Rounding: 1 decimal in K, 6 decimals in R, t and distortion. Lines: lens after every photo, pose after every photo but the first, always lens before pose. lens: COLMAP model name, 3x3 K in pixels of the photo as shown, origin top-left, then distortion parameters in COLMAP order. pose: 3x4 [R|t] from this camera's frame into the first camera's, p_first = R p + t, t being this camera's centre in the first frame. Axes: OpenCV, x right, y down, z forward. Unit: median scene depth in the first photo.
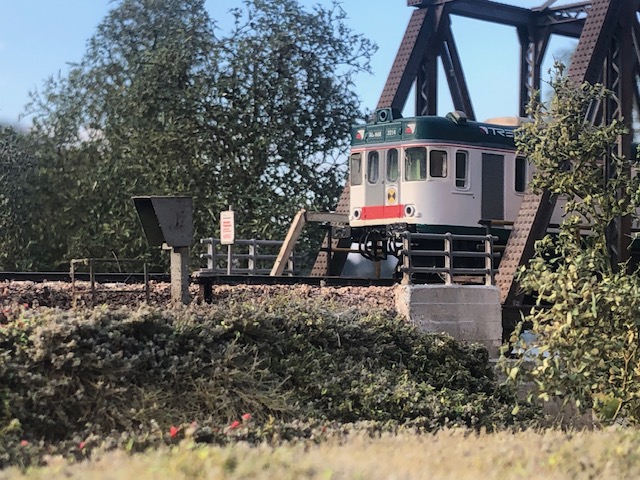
lens RADIAL K [[1461.8, 0, 319.5], [0, 1461.8, 239.1], [0, 0, 1]] dist [0.006568, 0.000000]
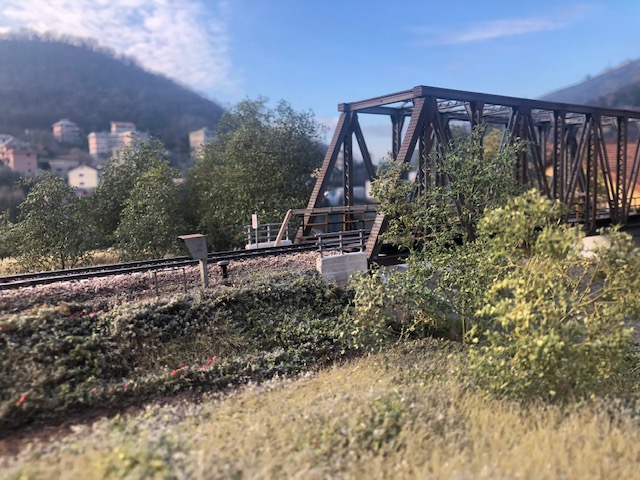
lens RADIAL K [[523.7, 0, 321.6], [0, 523.7, 241.3], [0, 0, 1]] dist [0.003813, -0.001024]
pose [[0.996150, -0.033702, -0.080923, 0.123407], [0.045442, 0.987952, 0.147939, -0.107896], [0.074962, -0.151047, 0.985680, 0.213670]]
